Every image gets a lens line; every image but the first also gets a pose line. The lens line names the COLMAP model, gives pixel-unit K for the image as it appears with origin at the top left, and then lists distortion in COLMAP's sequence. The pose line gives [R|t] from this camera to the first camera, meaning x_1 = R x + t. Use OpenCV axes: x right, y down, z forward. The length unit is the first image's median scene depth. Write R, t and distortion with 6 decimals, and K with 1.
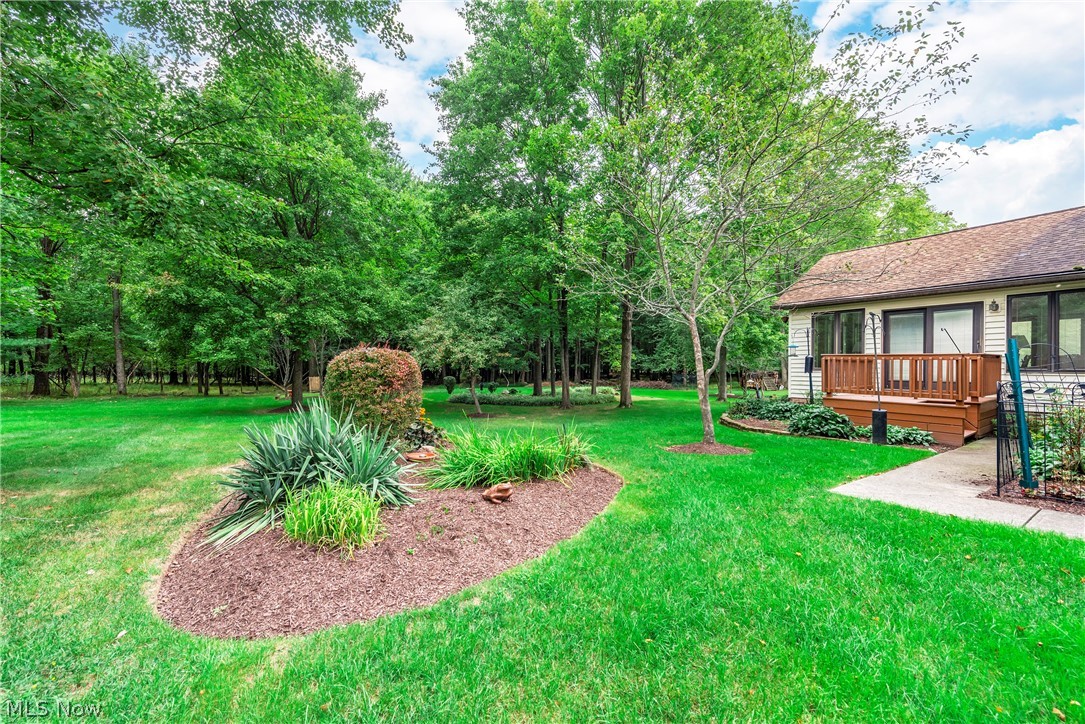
lens RADIAL K [[423.7, 0, 535.9], [0, 423.7, 368.4], [0, 0, 1]] dist [0.003088, -0.000237]
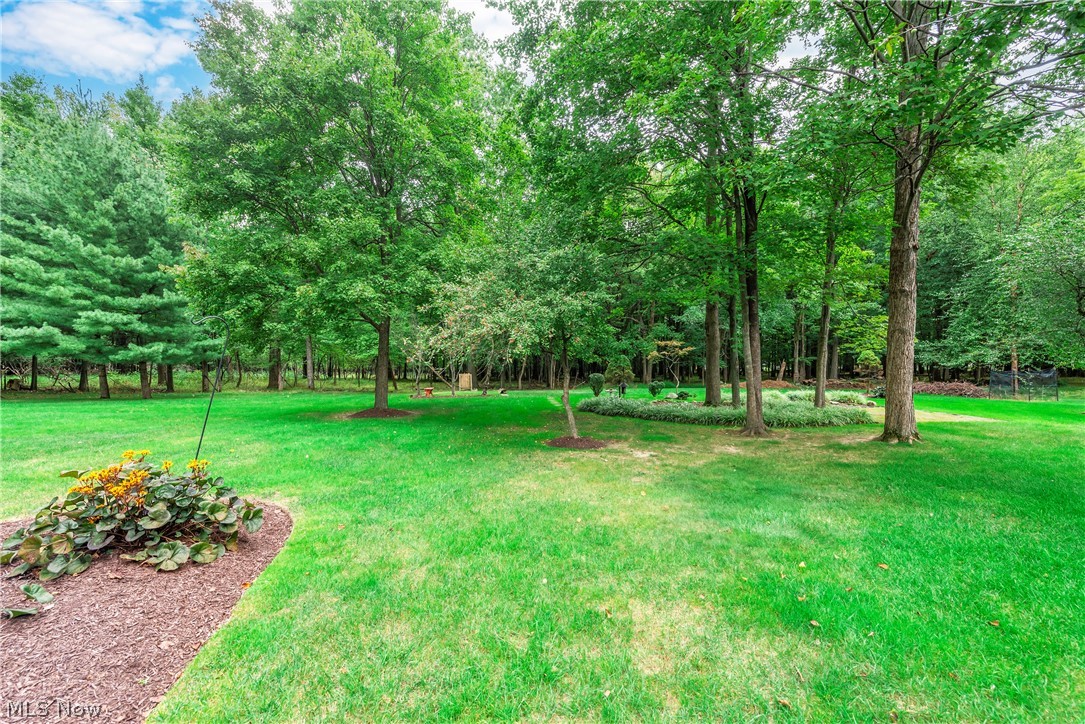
lens RADIAL K [[423.7, 0, 536.1], [0, 423.7, 367.9], [0, 0, 1]] dist [0.003088, -0.000237]
pose [[0.891709, -0.003827, -0.452592, 0.115703], [0.005806, 0.999979, 0.002984, 0.015155], [0.452571, -0.005288, 0.891713, 0.689010]]
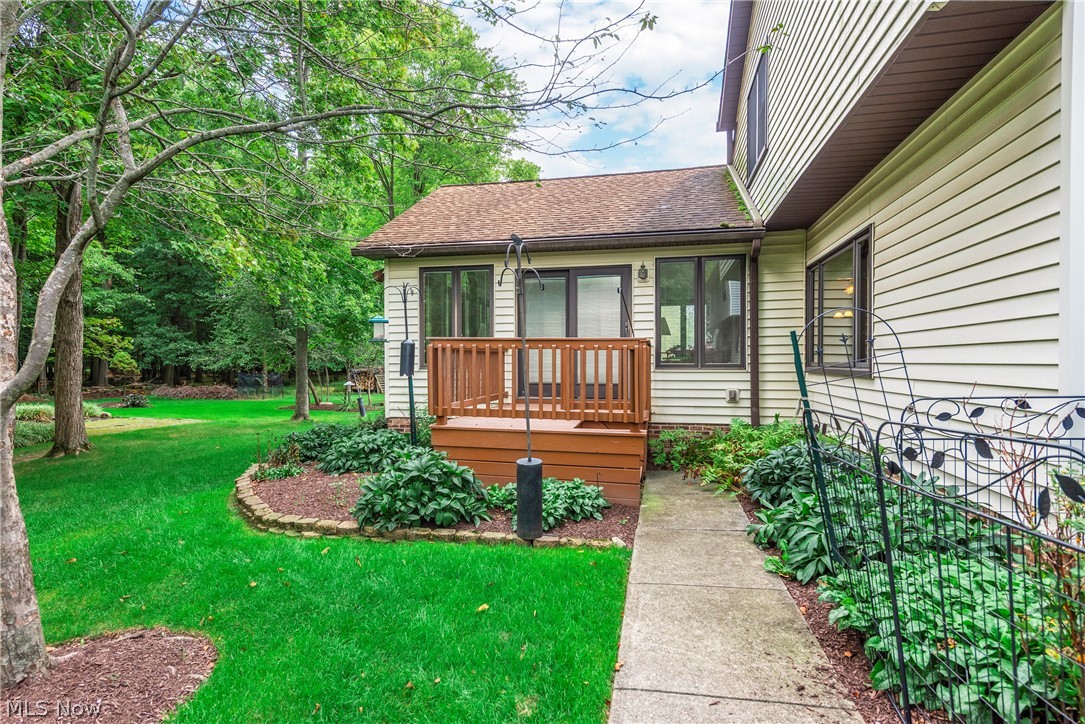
lens RADIAL K [[558.1, 0, 539.8], [0, 558.1, 365.8], [0, 0, 1]] dist [-0.002793, -0.000062]
pose [[0.727776, -0.012689, 0.685697, 0.284738], [0.008264, 0.999918, 0.009733, -0.004913], [-0.685765, -0.001417, 0.727822, 0.386705]]
